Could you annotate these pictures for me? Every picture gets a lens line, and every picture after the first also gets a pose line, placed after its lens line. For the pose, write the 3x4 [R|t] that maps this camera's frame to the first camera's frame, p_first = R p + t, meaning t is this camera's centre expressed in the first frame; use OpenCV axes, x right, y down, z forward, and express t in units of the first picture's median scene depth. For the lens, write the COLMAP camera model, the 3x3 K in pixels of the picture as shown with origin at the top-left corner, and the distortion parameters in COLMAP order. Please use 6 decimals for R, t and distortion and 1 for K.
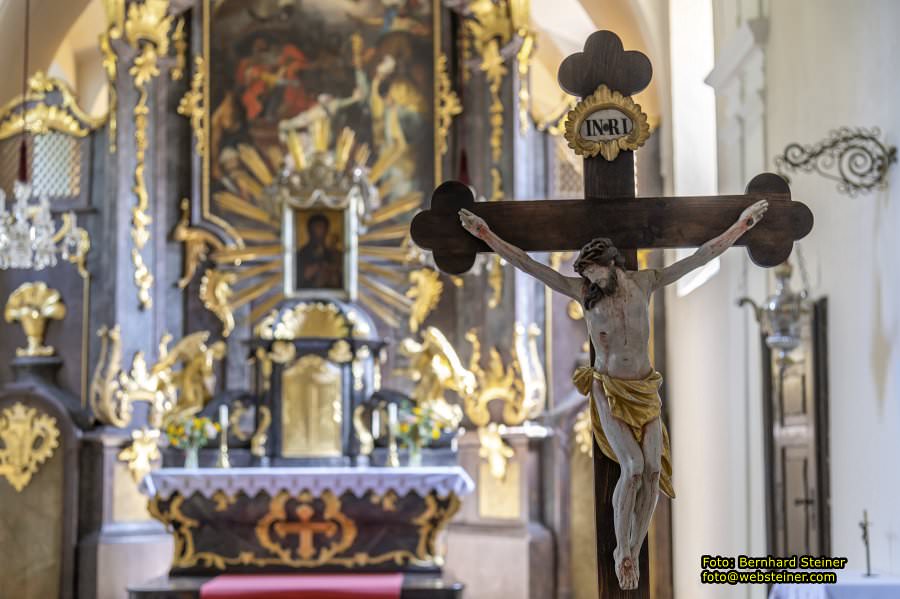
lens RADIAL K [[1302.5, 0, 455.3], [0, 1302.5, 309.0], [0, 0, 1]] dist [0.063913, 0.000000]
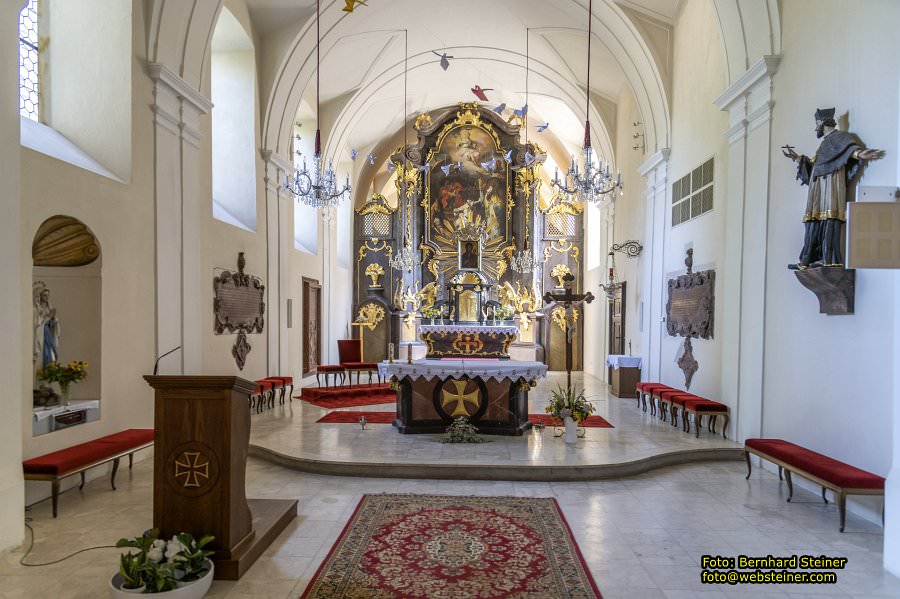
lens RADIAL K [[701.9, 0, 450.2], [0, 701.9, 300.6], [0, 0, 1]] dist [0.234617, 0.011360]
pose [[0.999260, 0.013787, -0.035917, -0.087252], [-0.010510, 0.995897, 0.089884, -0.084795], [0.037009, -0.089440, 0.995304, -0.650839]]
